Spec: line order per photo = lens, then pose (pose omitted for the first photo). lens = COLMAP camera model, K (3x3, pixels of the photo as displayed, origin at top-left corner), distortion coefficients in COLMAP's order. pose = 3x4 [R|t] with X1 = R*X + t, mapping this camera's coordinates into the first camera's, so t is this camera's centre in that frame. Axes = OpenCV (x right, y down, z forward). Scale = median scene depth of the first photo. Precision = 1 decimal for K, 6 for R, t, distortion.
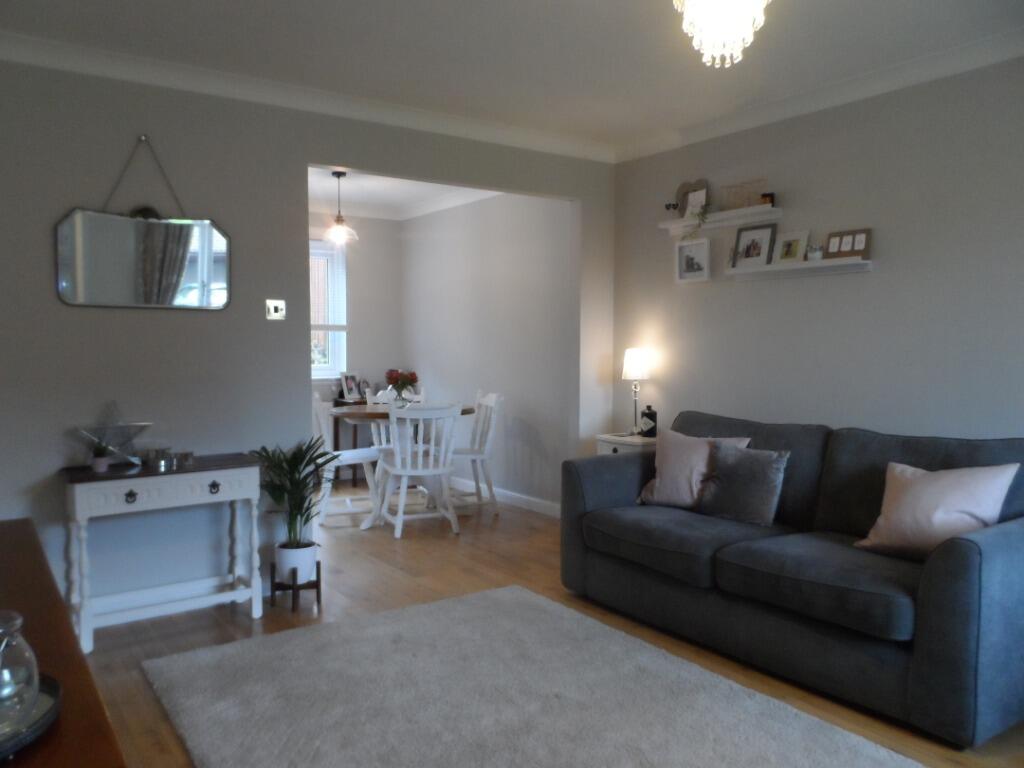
lens RADIAL K [[805.3, 0, 512.0], [0, 805.3, 384.0], [0, 0, 1]] dist [-0.001816, -0.001332]
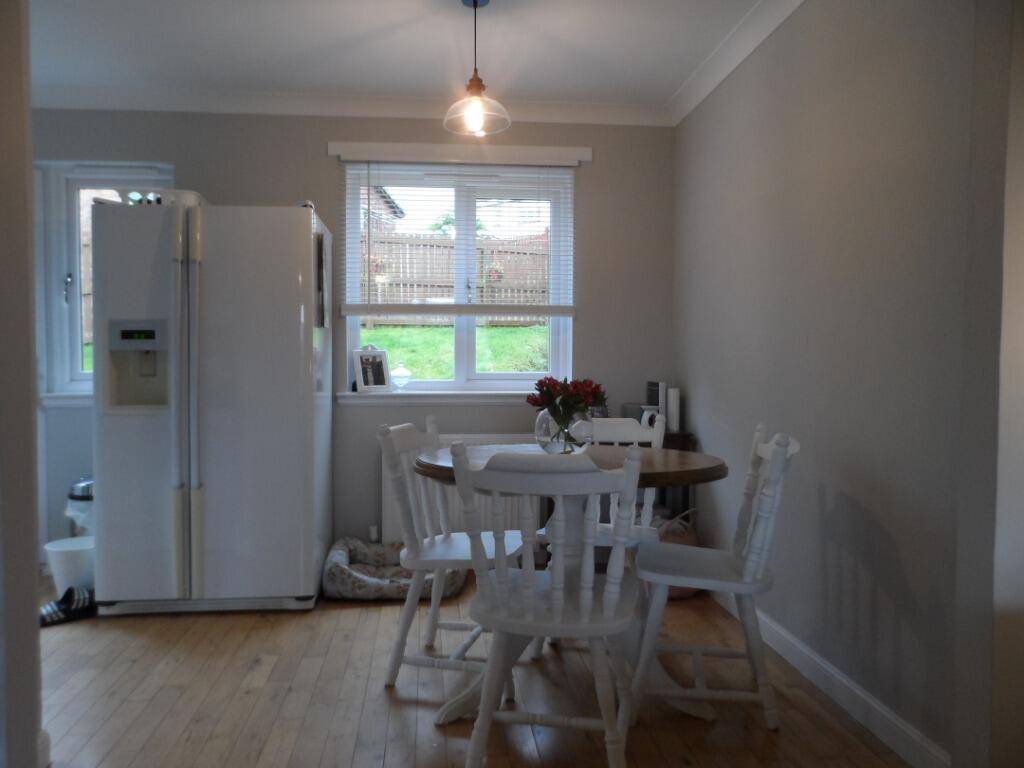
lens RADIAL K [[805.3, 0, 512.0], [0, 805.3, 384.0], [0, 0, 1]] dist [-0.001816, -0.001332]
pose [[0.853597, 0.015286, -0.520710, 0.076145], [-0.032016, 0.999219, -0.023149, -0.000536], [0.519949, 0.036431, 0.853420, 0.556144]]
